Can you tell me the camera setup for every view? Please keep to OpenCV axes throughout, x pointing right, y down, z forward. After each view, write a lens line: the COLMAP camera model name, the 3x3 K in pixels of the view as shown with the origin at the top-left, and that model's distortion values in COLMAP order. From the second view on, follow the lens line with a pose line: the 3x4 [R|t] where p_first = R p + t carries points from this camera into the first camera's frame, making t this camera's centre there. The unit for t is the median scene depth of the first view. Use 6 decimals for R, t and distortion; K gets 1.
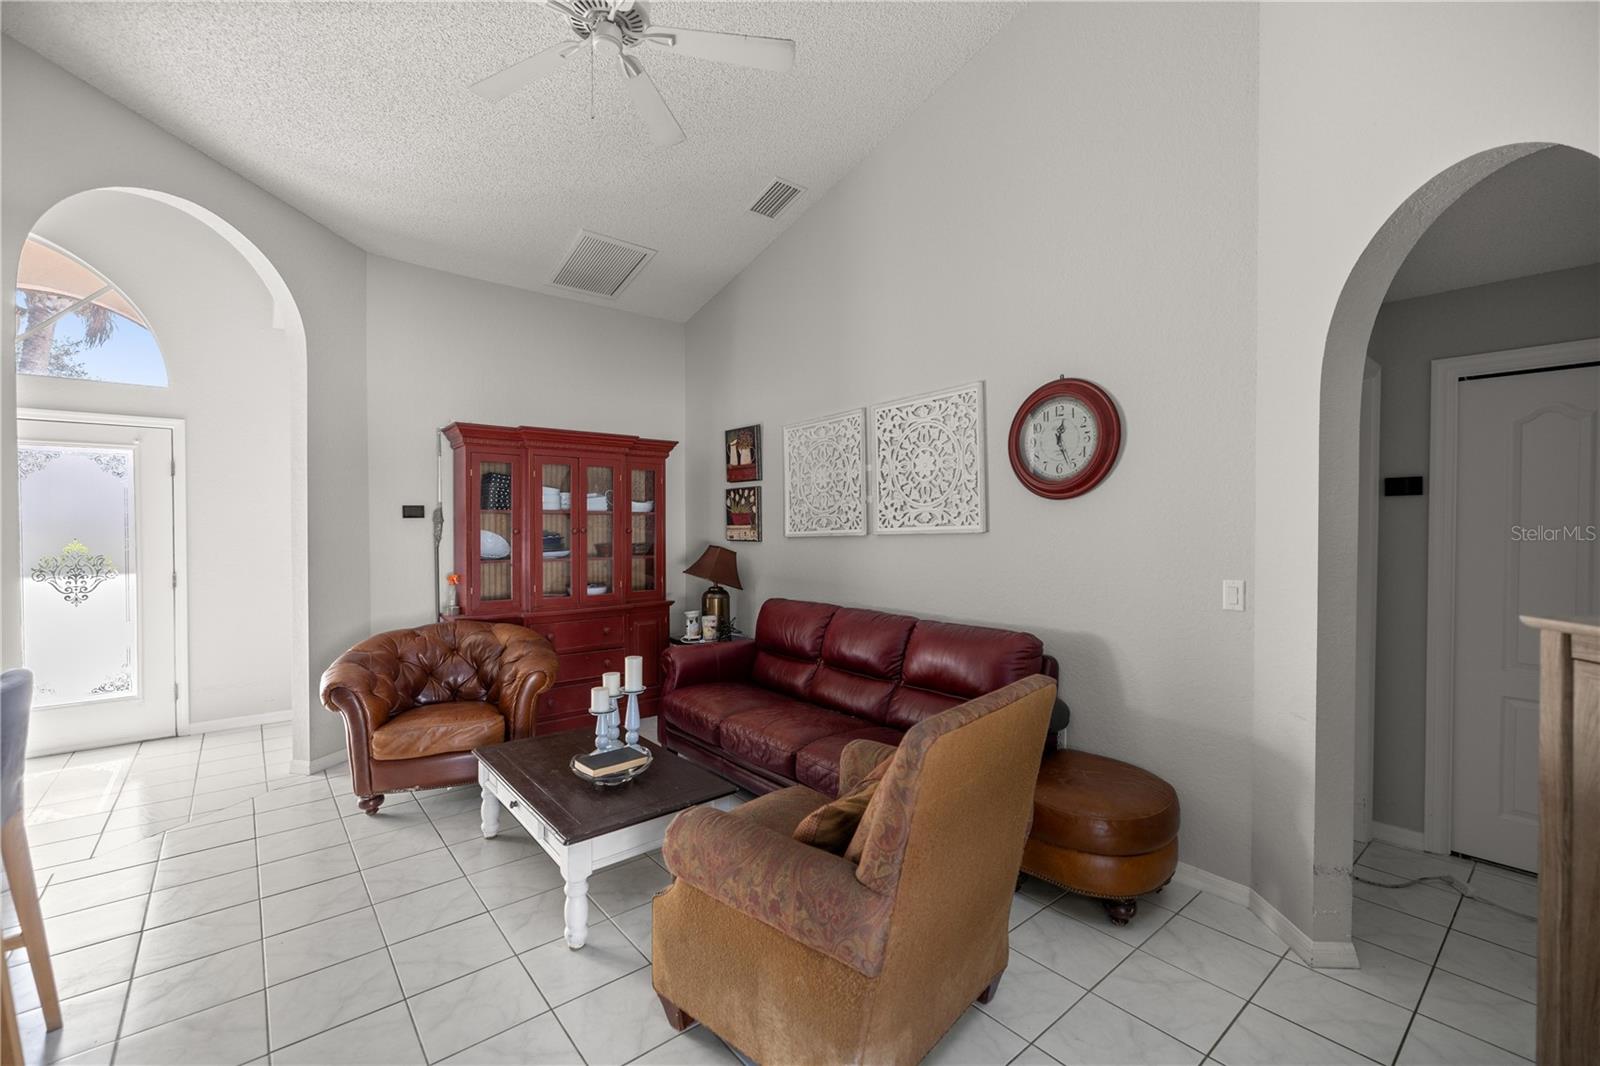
lens RADIAL K [[672.6, 0, 797.3], [0, 672.6, 526.7], [0, 0, 1]] dist [0.001643, 0.000474]
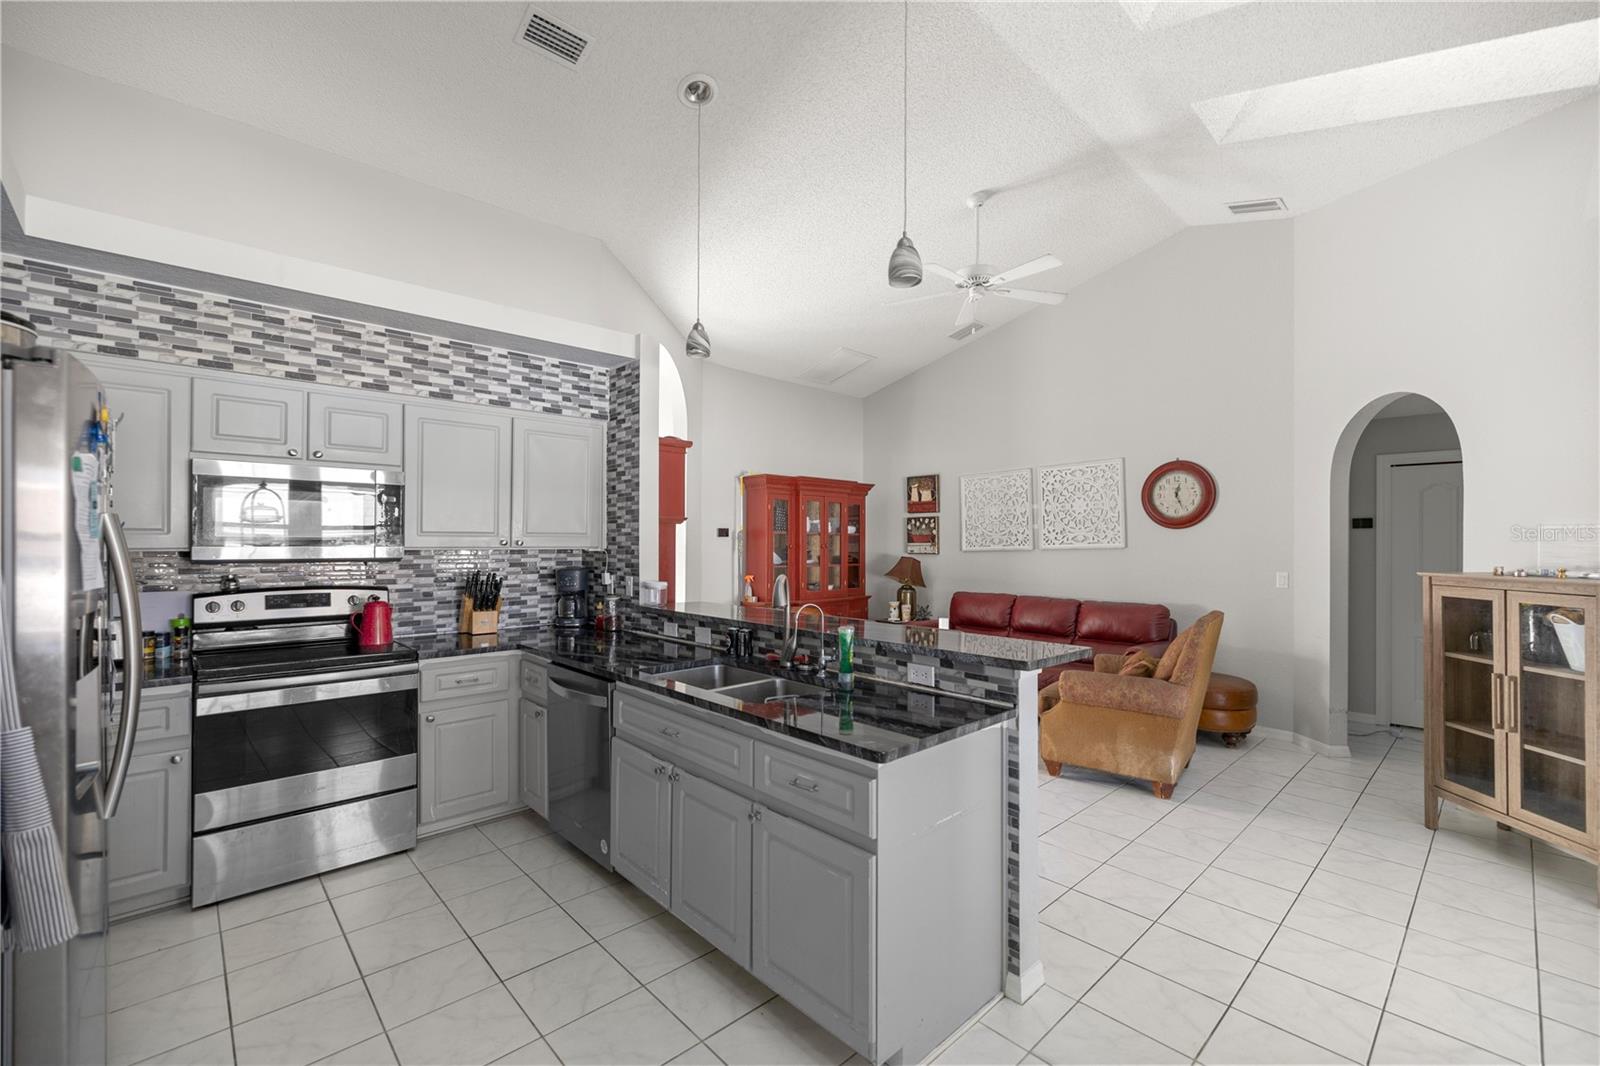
lens RADIAL K [[672.6, 0, 796.7], [0, 672.6, 531.6], [0, 0, 1]] dist [0.001643, 0.000474]
pose [[0.998086, 0.007241, 0.061421, -0.493398], [-0.005901, 0.999741, -0.021974, 0.007672], [-0.061564, 0.021569, 0.997870, -0.481917]]
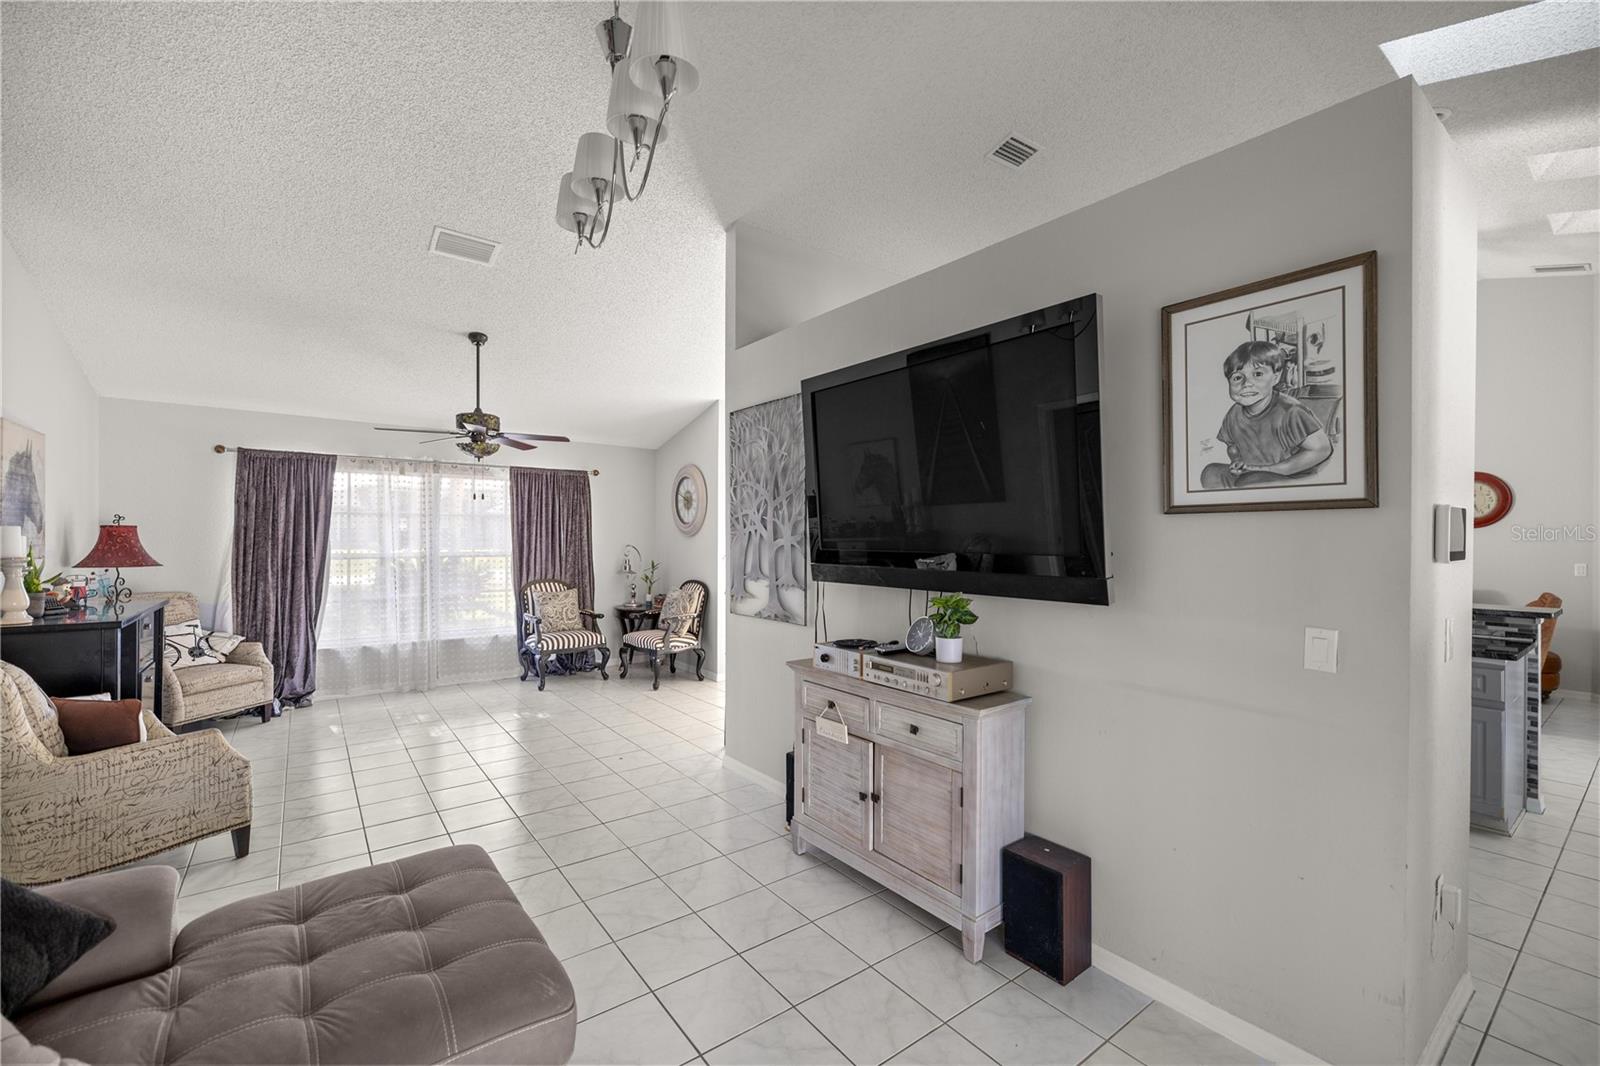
lens RADIAL K [[672.6, 0, 794.3], [0, 672.6, 532.1], [0, 0, 1]] dist [0.001643, 0.000474]
pose [[0.999618, 0.008431, -0.026335, -1.212318], [-0.008523, 0.999958, -0.003385, 0.000557], [0.026305, 0.003608, 0.999647, -0.861879]]
